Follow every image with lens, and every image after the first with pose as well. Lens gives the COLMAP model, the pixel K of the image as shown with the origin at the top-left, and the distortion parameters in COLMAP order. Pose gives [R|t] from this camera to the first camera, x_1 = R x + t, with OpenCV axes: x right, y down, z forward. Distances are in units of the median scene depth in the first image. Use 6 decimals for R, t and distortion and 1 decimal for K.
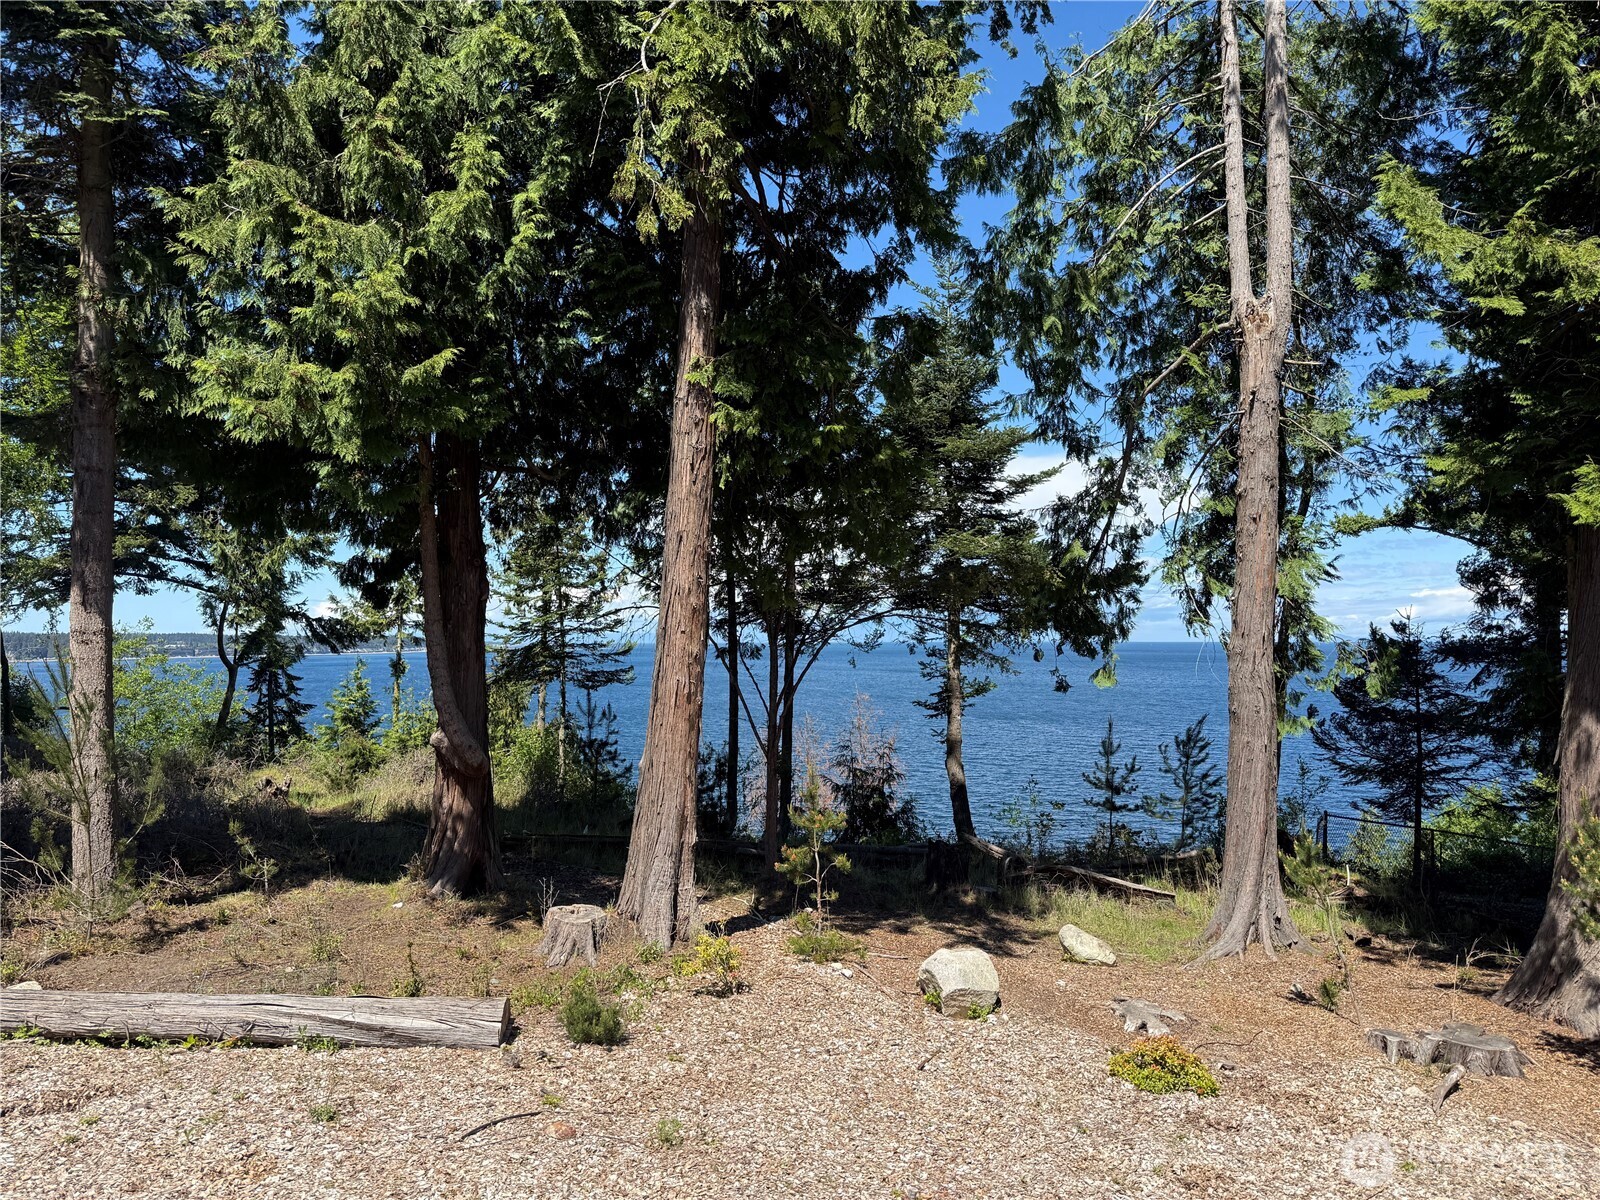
lens RADIAL K [[1107.2, 0, 800.0], [0, 1107.2, 600.0], [0, 0, 1]] dist [0.158942, 0.000013]
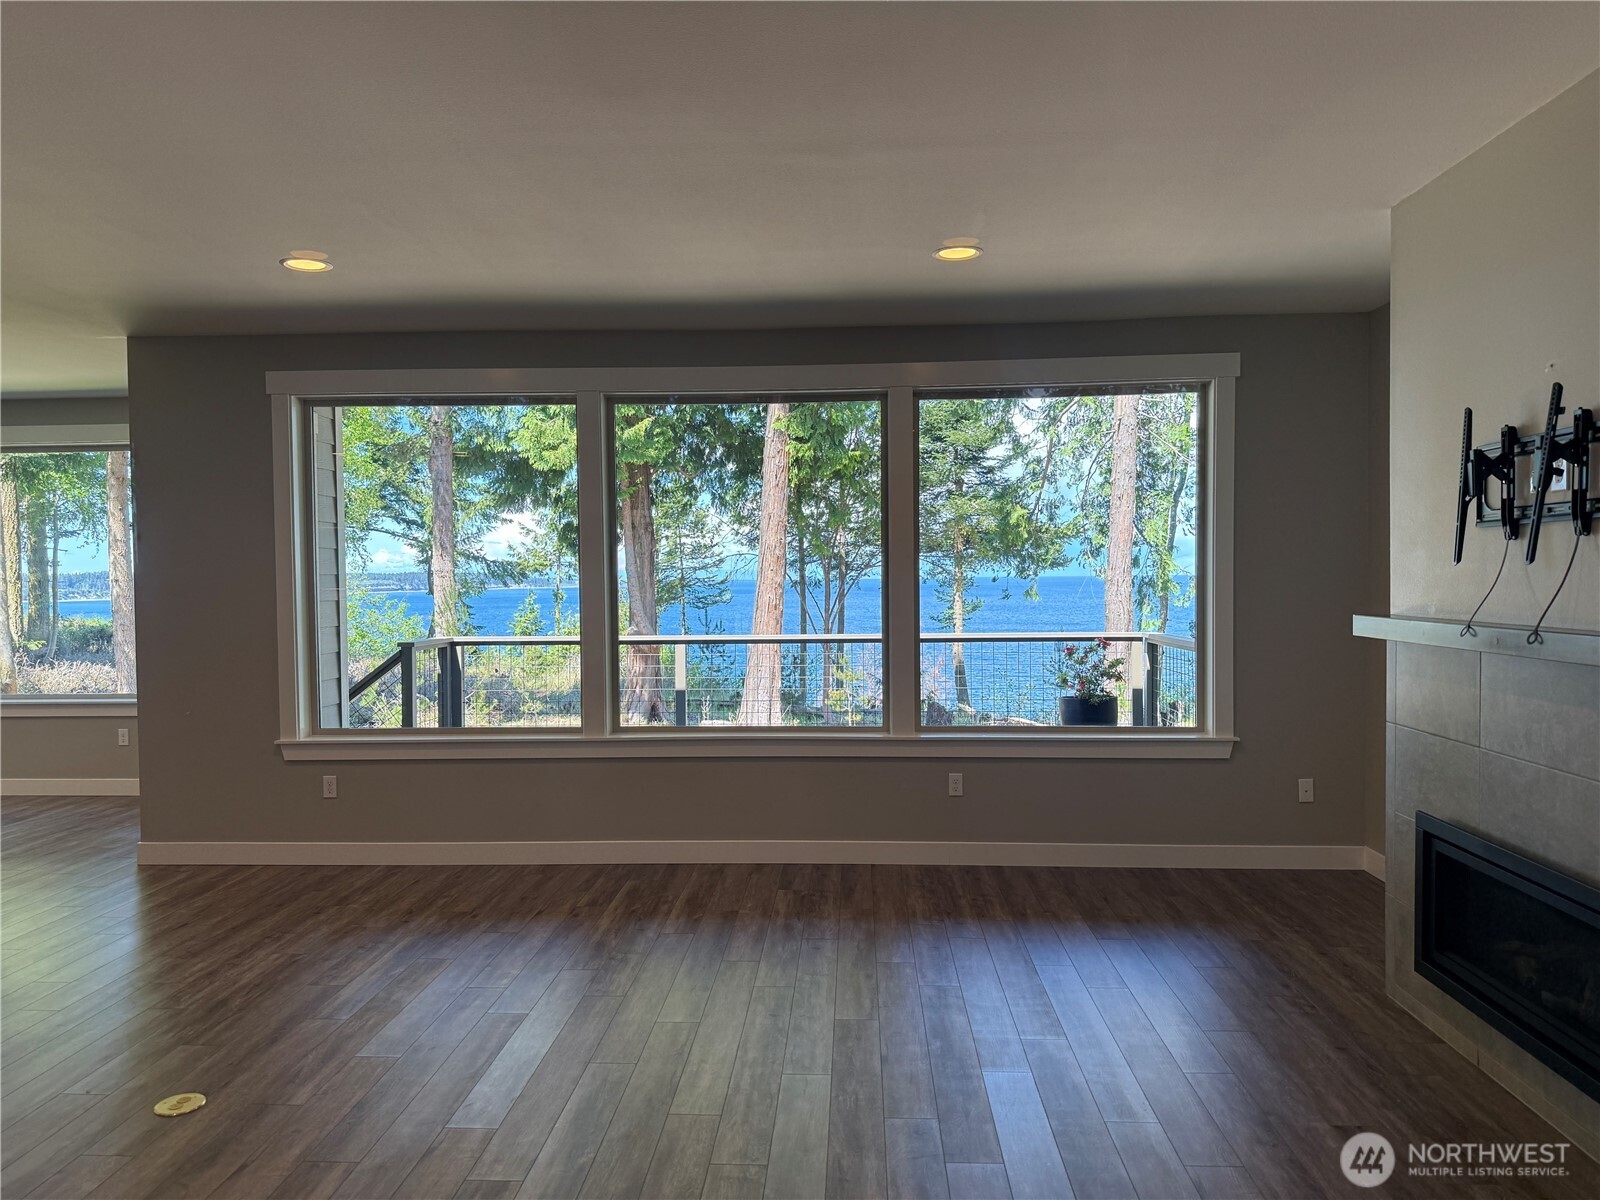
lens RADIAL K [[1107.2, 0, 800.0], [0, 1107.2, 600.0], [0, 0, 1]] dist [0.158942, 0.000013]
pose [[0.997740, -0.007189, -0.066805, 0.032478], [0.011037, 0.998289, 0.057424, -0.013545], [0.066278, -0.058032, 0.996112, -0.430058]]
